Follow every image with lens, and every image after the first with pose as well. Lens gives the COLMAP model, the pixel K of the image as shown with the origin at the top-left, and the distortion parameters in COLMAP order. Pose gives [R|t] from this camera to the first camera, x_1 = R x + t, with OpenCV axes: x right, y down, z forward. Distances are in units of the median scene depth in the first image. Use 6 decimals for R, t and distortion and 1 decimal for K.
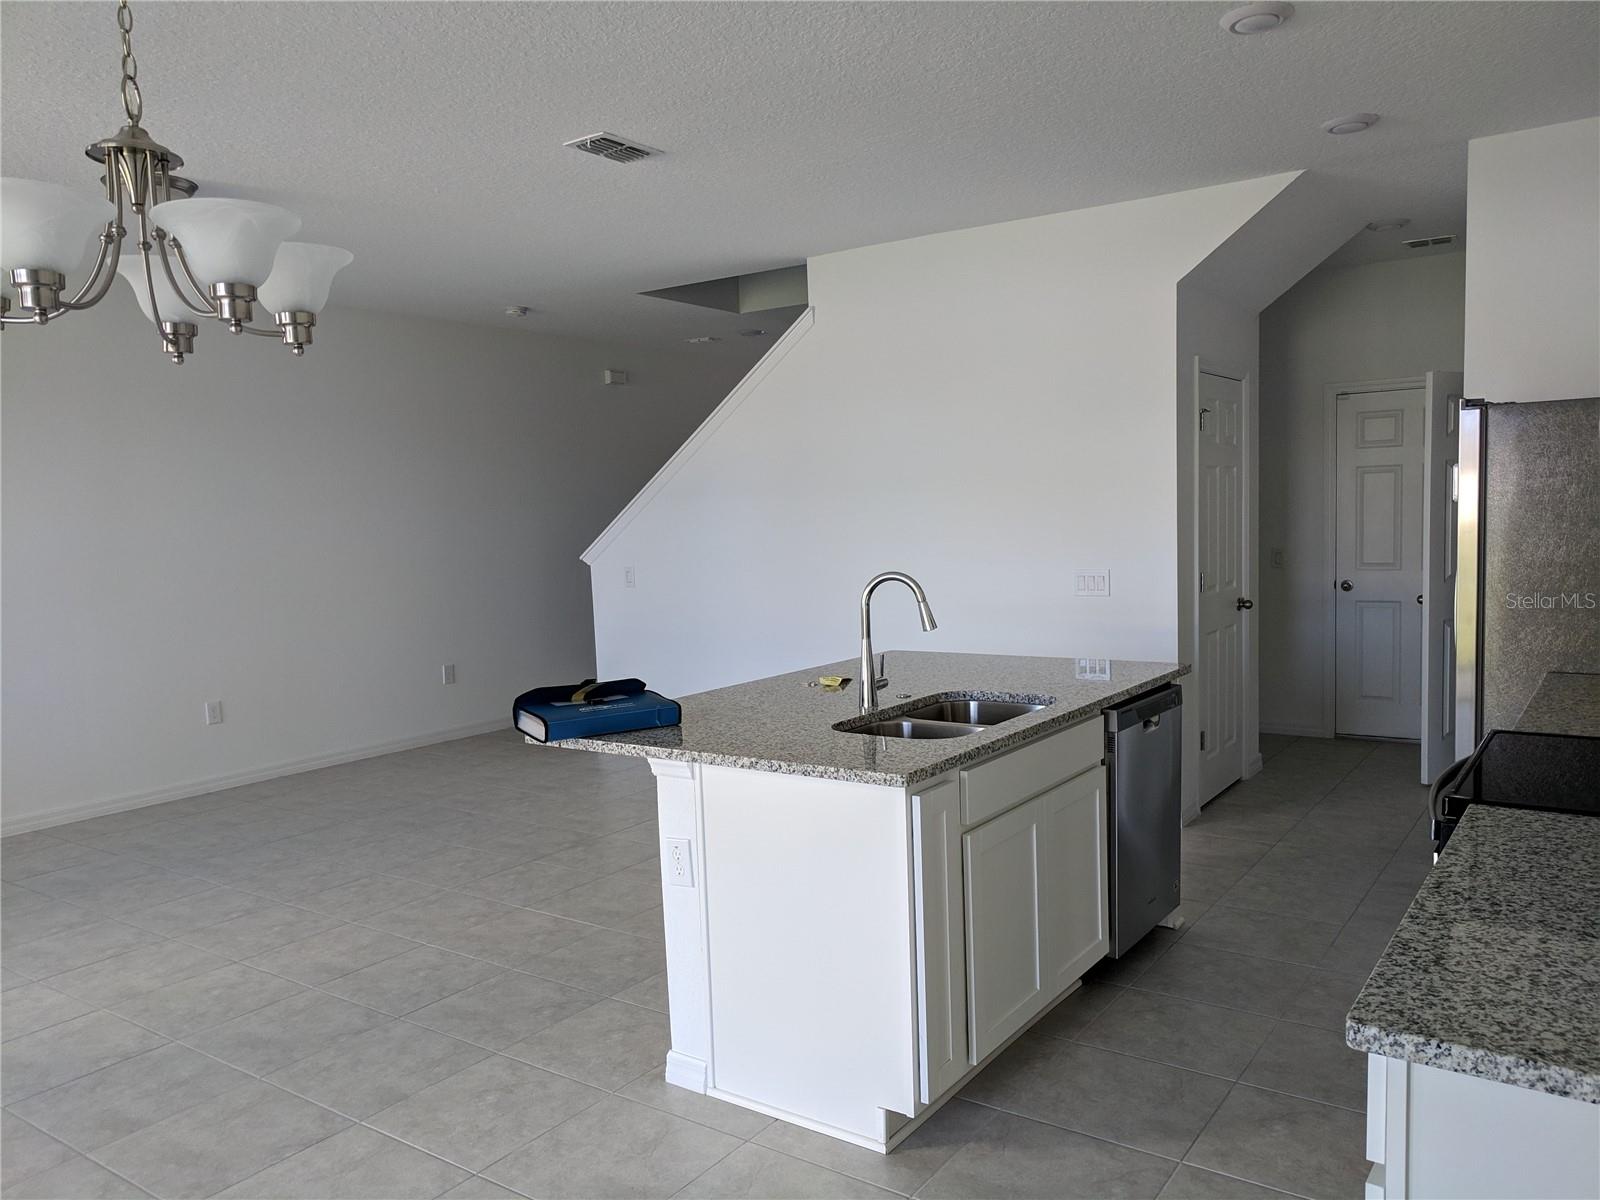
lens RADIAL K [[1202.0, 0, 799.4], [0, 1202.0, 615.9], [0, 0, 1]] dist [0.005264, 0.005981]
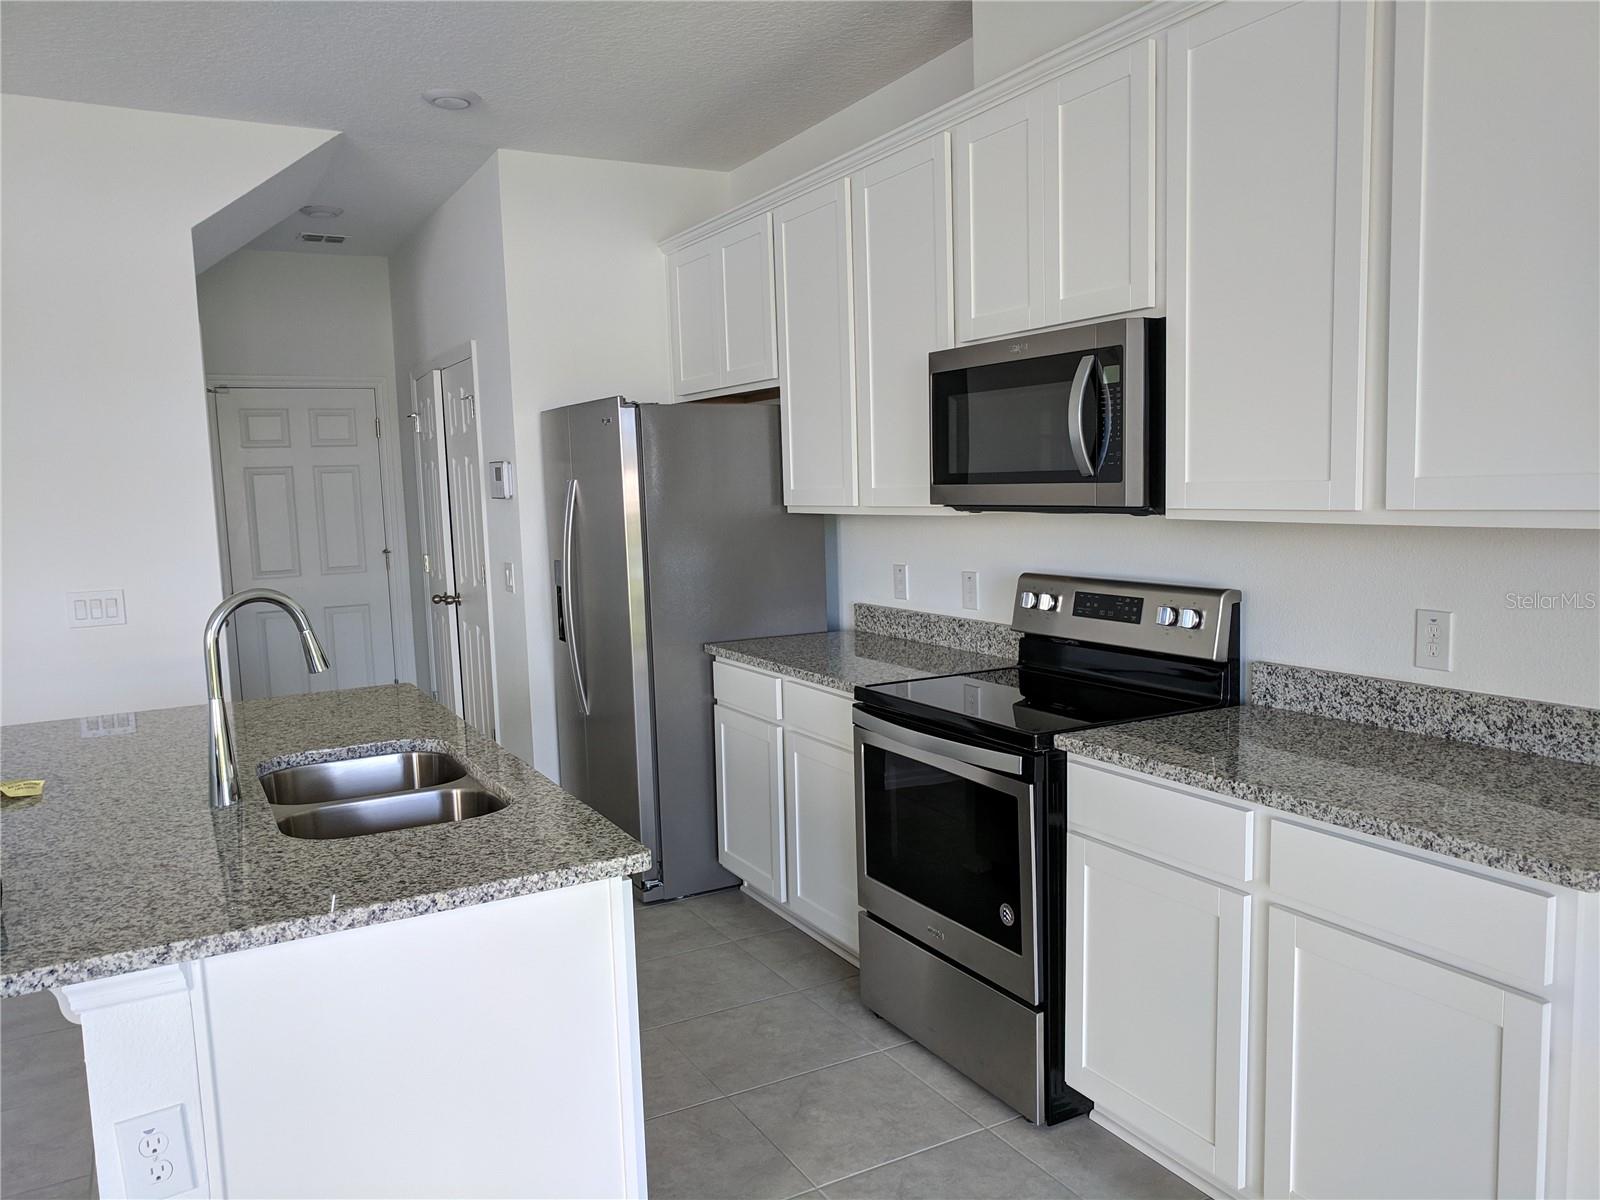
lens RADIAL K [[1202.0, 0, 799.4], [0, 1202.0, 615.9], [0, 0, 1]] dist [0.005264, 0.005981]
pose [[0.439921, -0.083447, 0.894151, -0.307498], [0.096569, 0.994296, 0.045281, -0.019141], [-0.892829, 0.066427, 0.445470, 0.361418]]
